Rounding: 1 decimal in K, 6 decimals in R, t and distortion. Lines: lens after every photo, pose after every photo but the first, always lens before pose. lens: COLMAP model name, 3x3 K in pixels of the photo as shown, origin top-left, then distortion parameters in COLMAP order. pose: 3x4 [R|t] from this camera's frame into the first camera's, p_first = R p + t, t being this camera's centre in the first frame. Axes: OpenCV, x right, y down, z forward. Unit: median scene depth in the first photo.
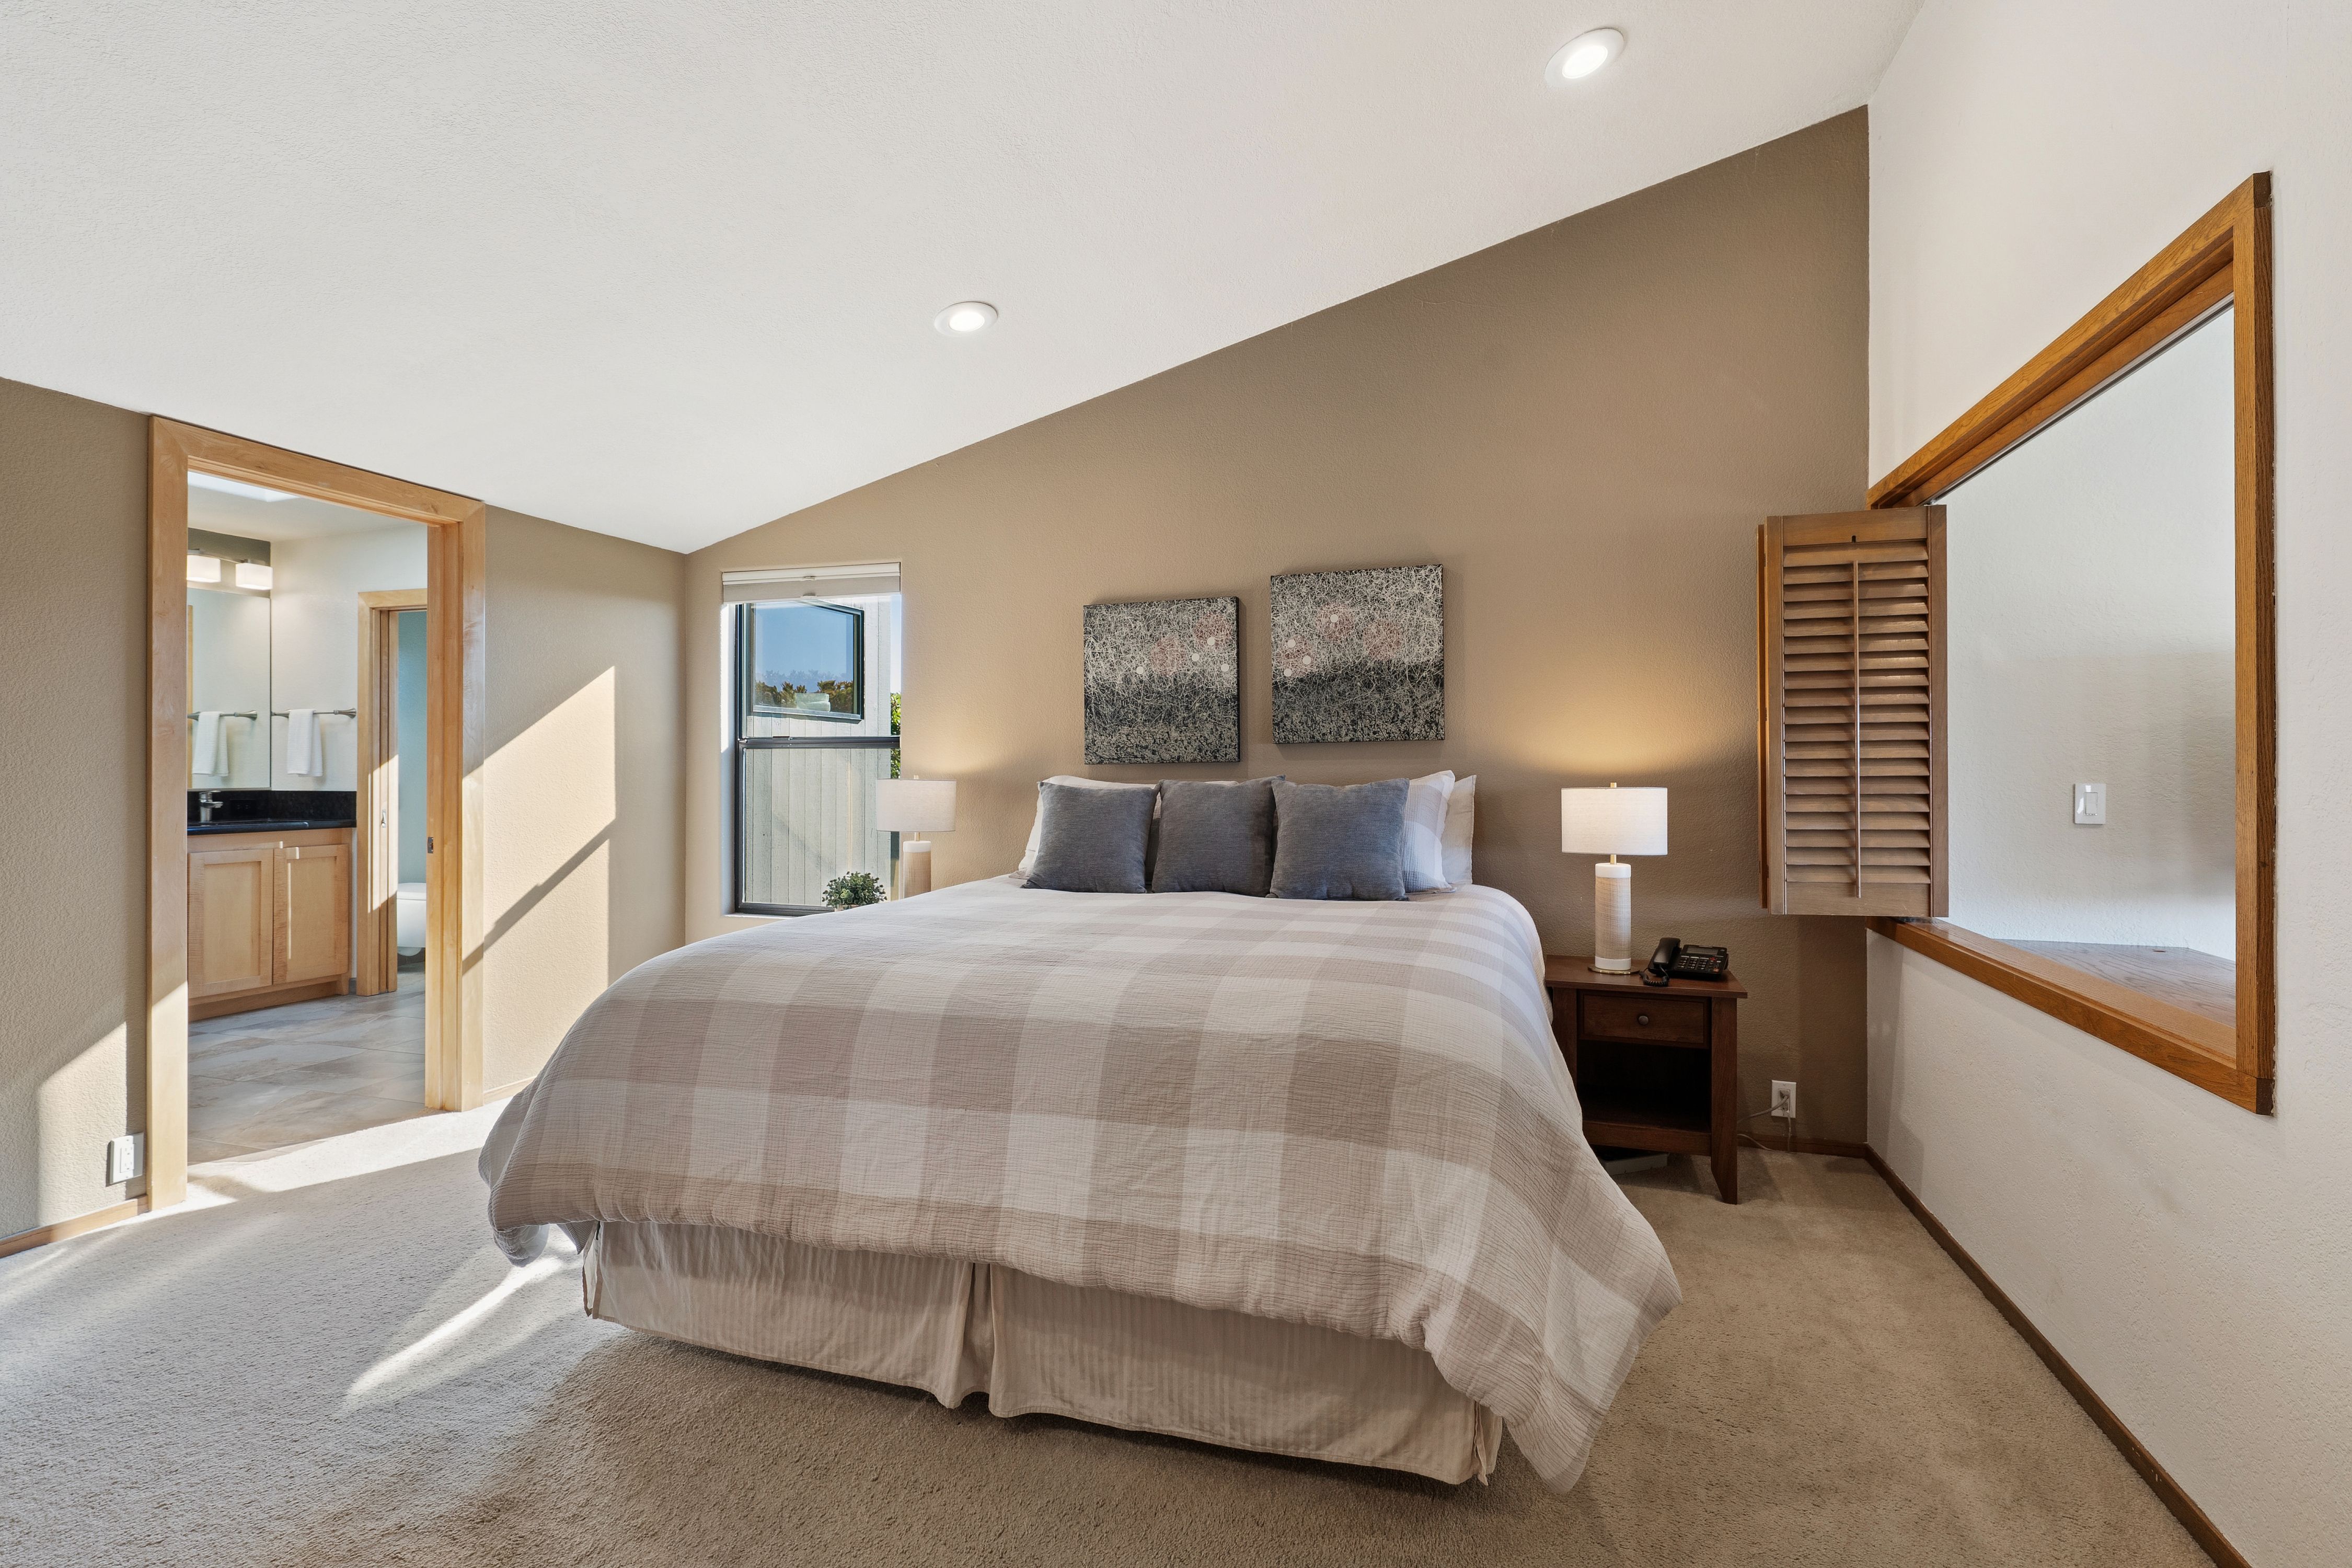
lens RADIAL K [[1113.6, 0, 1164.5], [0, 1113.6, 763.4], [0, 0, 1]] dist [0.015224, -0.001419]
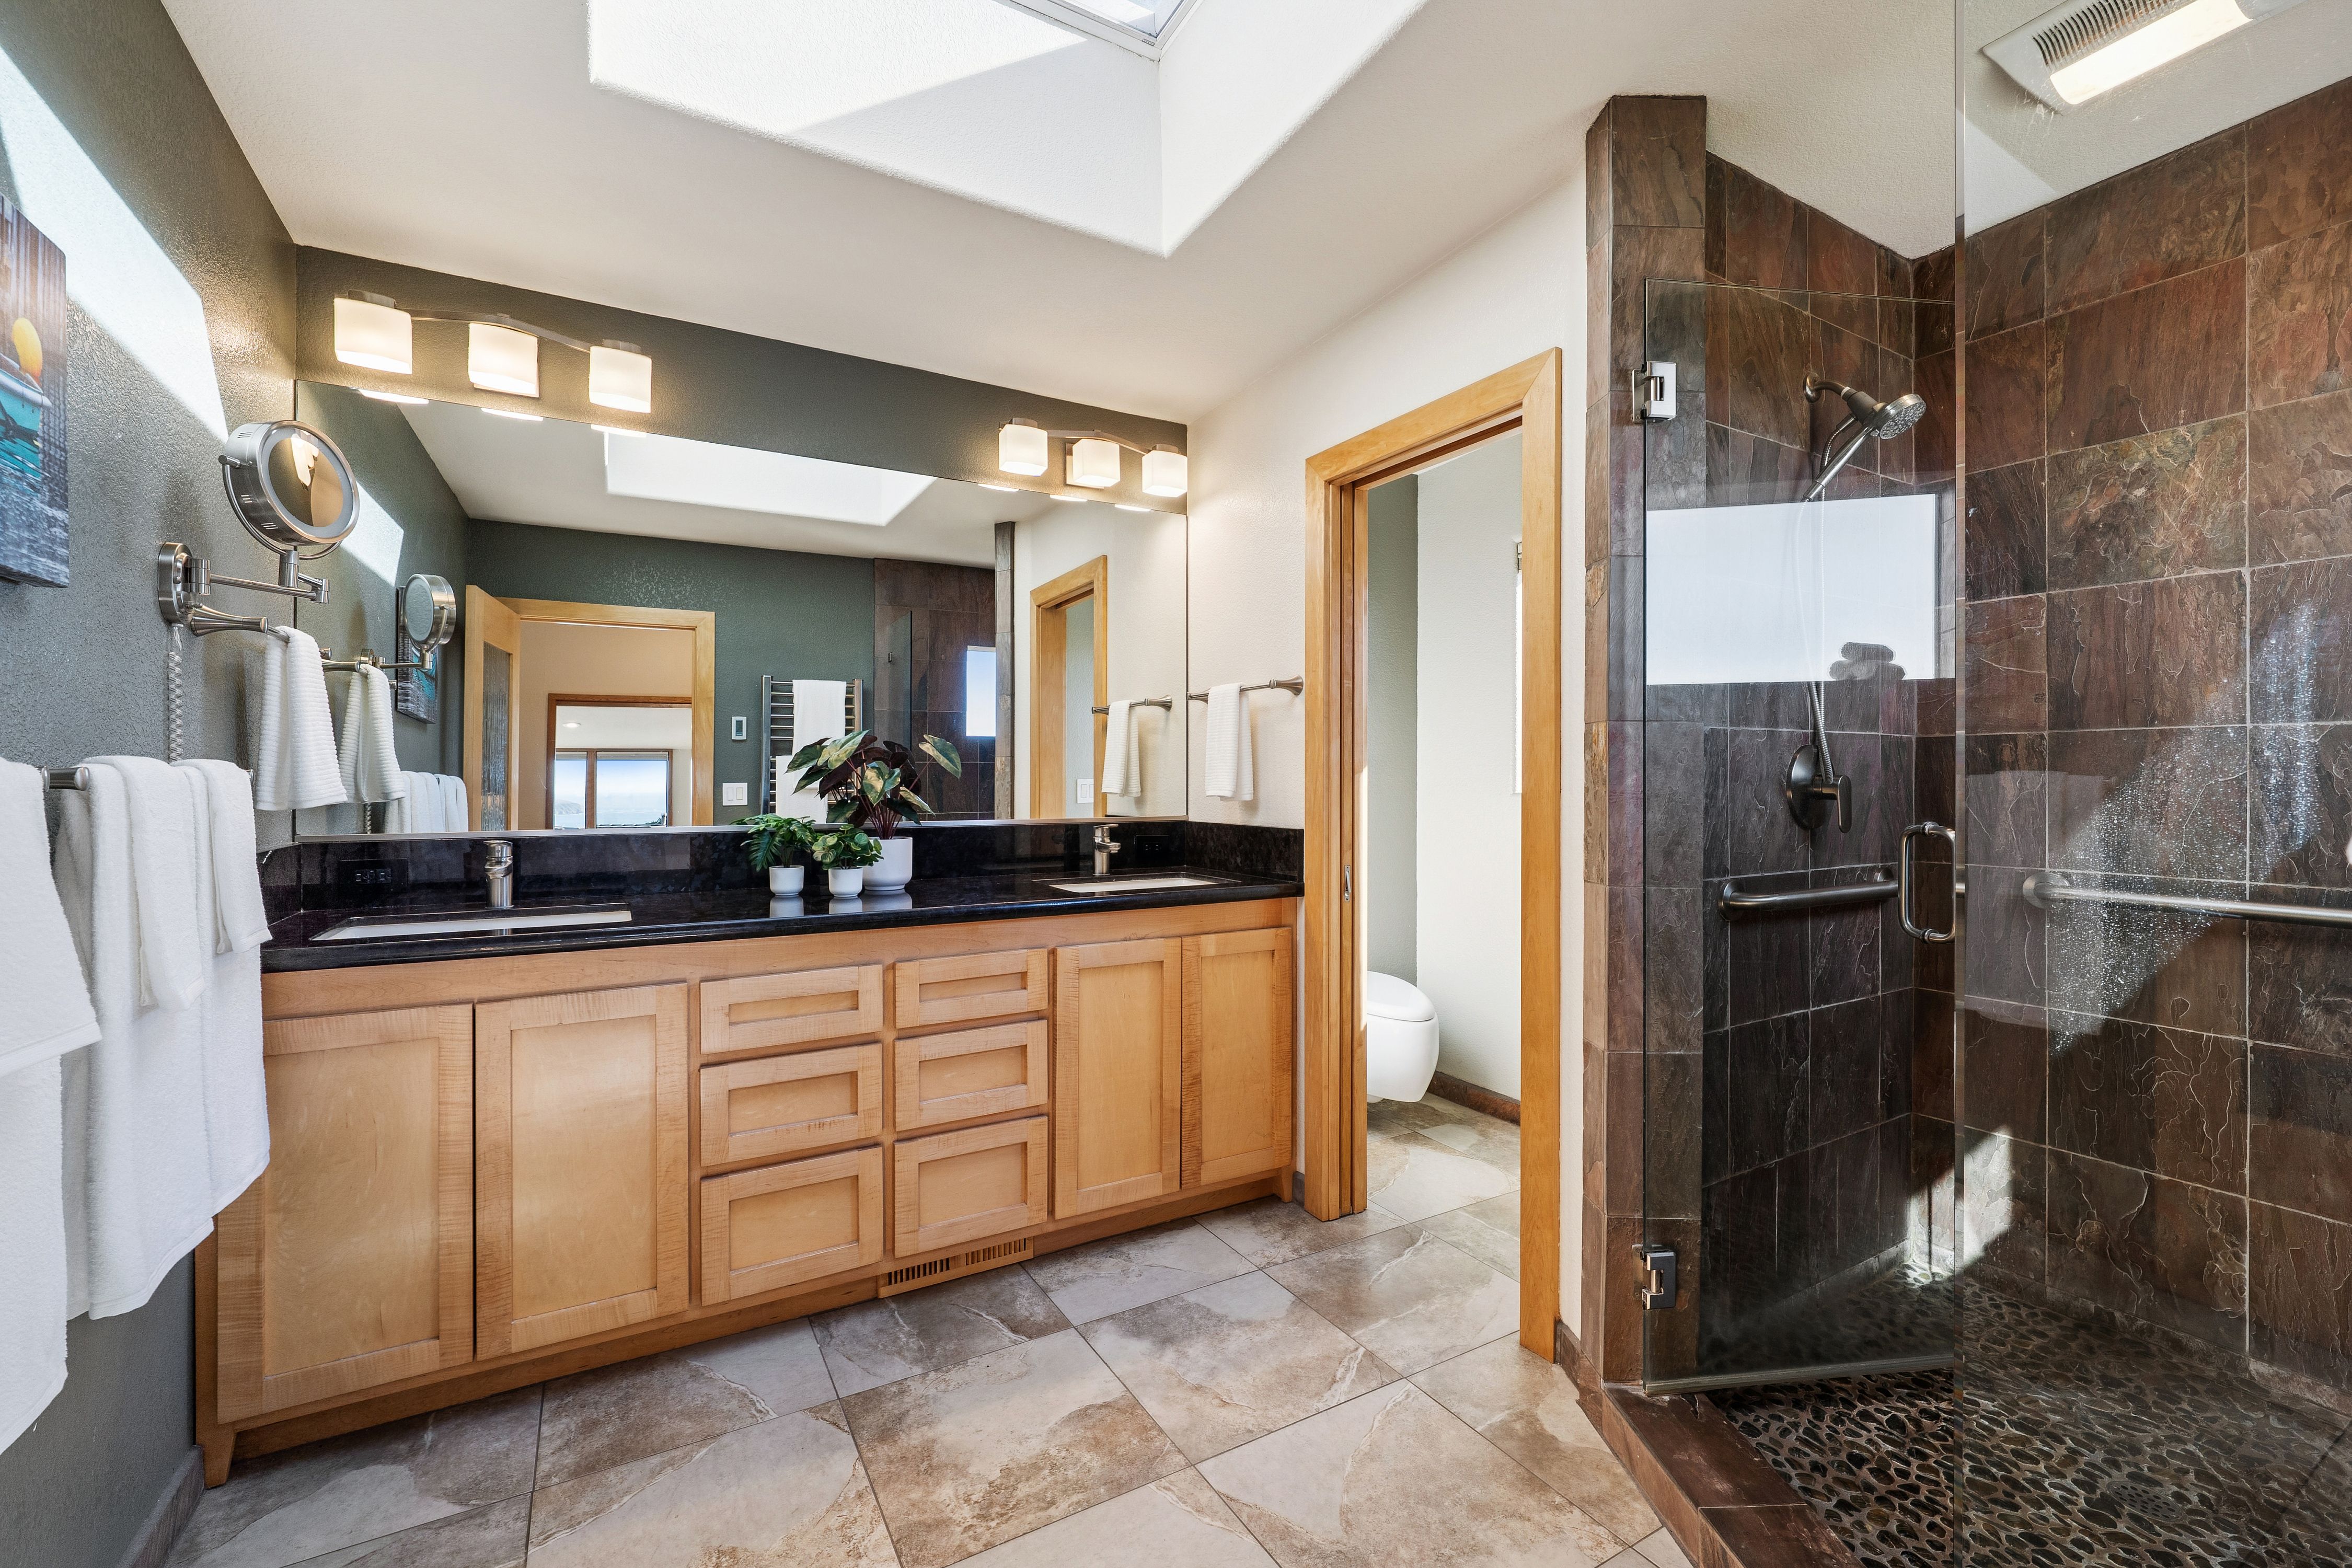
lens RADIAL K [[981.3, 0, 1174.2], [0, 981.3, 780.7], [0, 0, 1]] dist [0.002250, 0.000002]
pose [[0.748085, 0.000738, -0.663603, -0.451855], [0.001542, 0.999995, 0.002851, -0.000155], [0.663602, -0.003156, 0.748079, 0.603622]]
